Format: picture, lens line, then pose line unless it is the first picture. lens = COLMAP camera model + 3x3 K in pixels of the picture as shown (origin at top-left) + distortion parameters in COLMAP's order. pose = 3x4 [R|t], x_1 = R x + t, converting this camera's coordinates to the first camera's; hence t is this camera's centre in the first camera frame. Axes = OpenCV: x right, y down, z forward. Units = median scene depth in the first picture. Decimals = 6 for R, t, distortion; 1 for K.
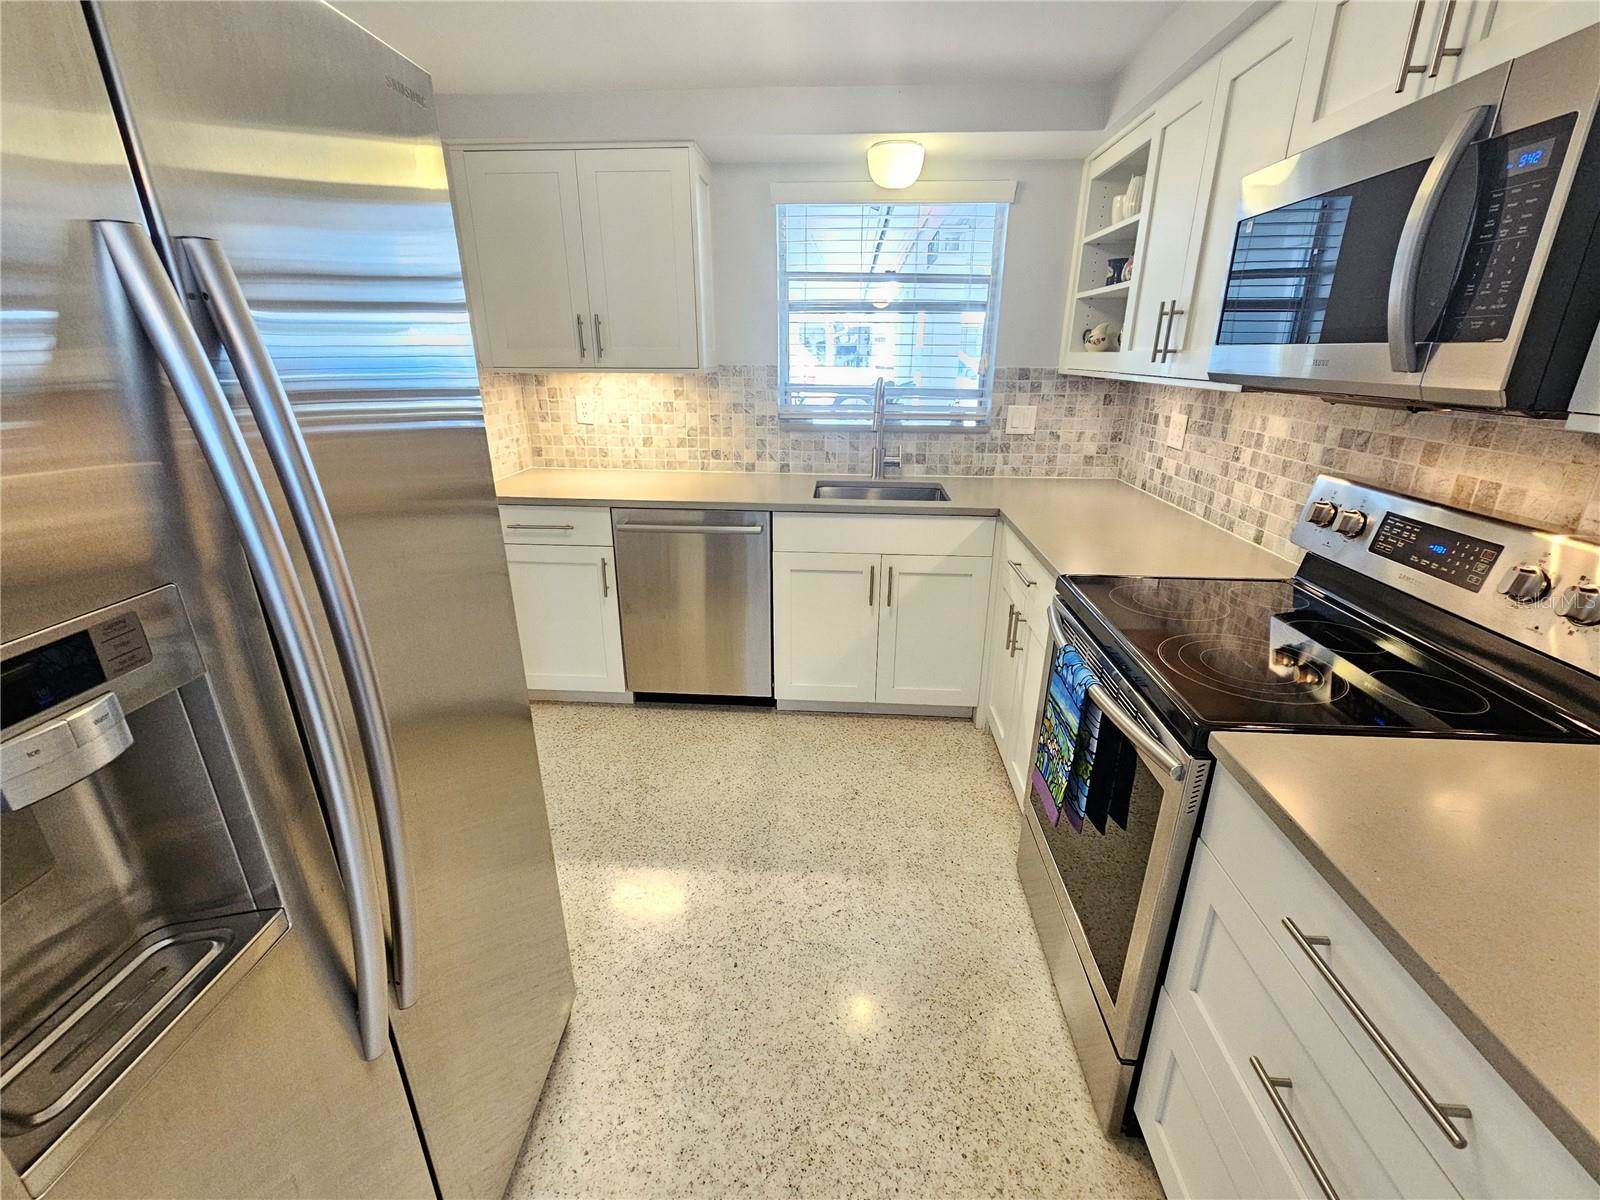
lens RADIAL K [[696.0, 0, 804.7], [0, 696.0, 599.8], [0, 0, 1]] dist [-0.000016, 0.000227]
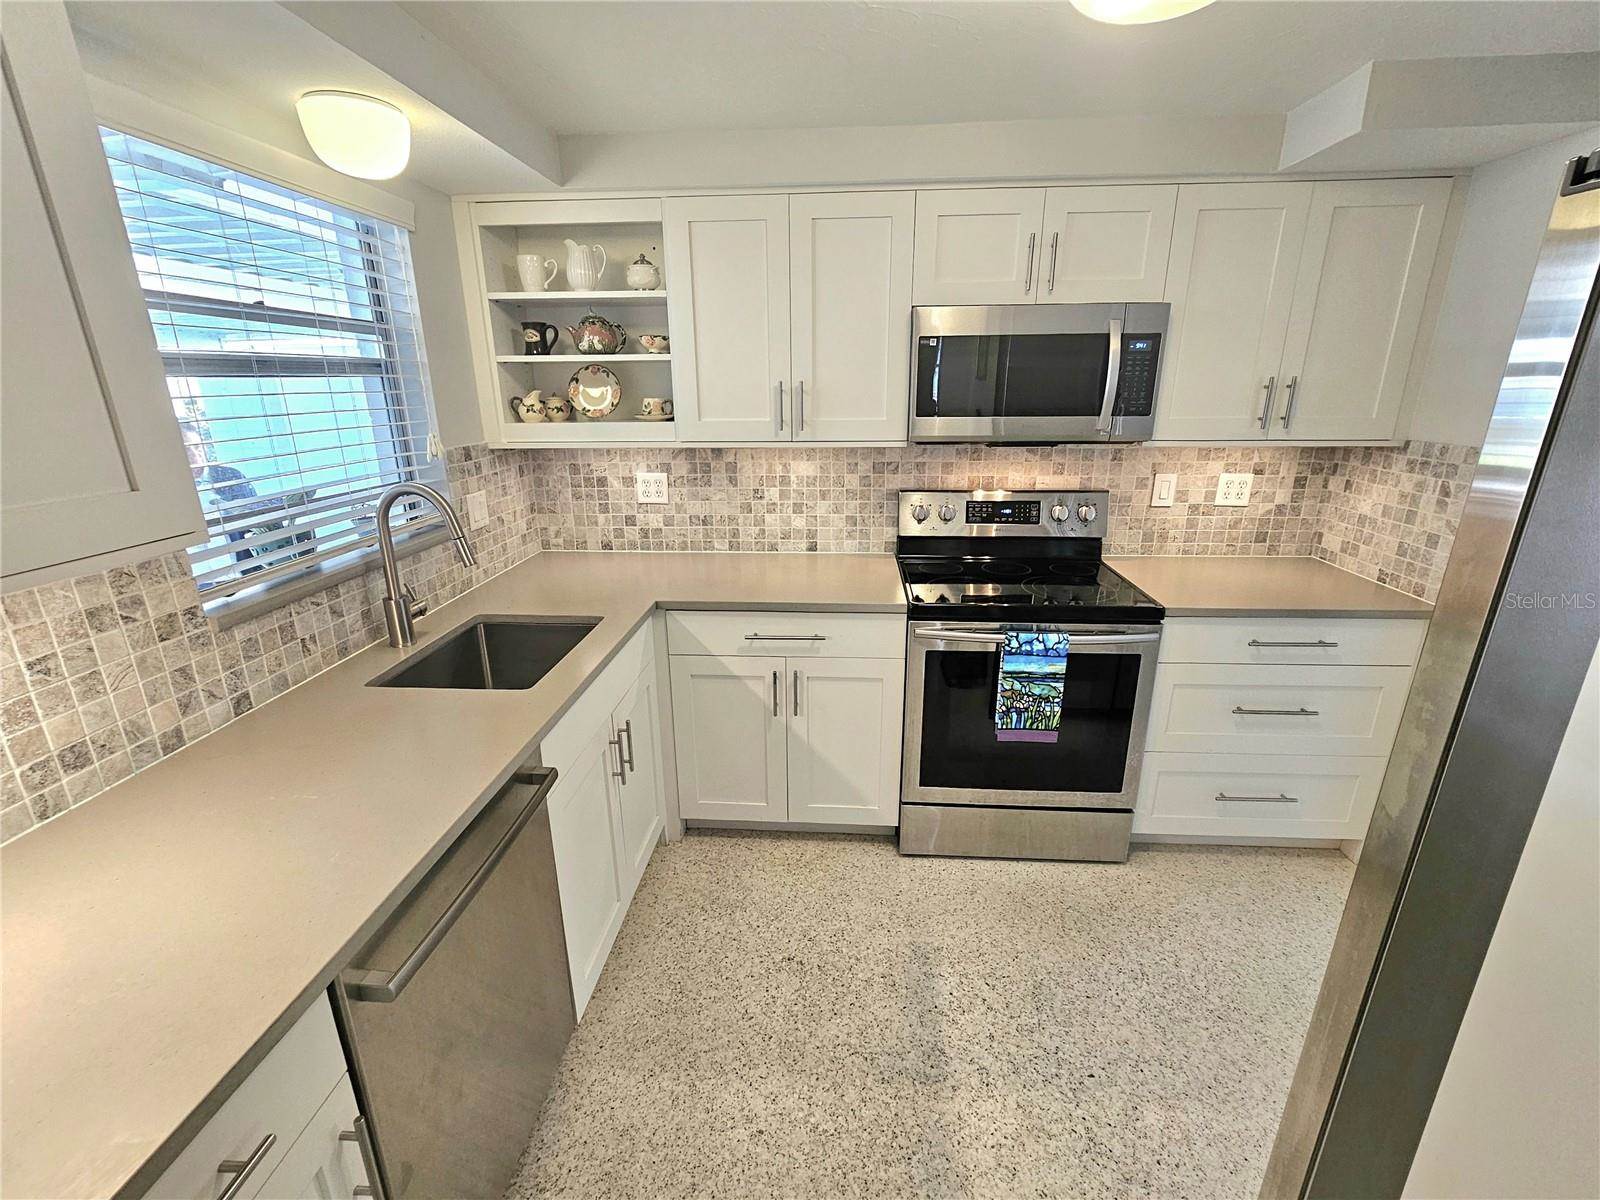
lens RADIAL K [[696.0, 0, 804.7], [0, 696.0, 599.8], [0, 0, 1]] dist [-0.000016, 0.000227]
pose [[0.010221, -0.306864, 0.951698, -0.627207], [0.347042, 0.893679, 0.284429, -0.358083], [-0.937794, 0.327372, 0.115629, 0.811968]]
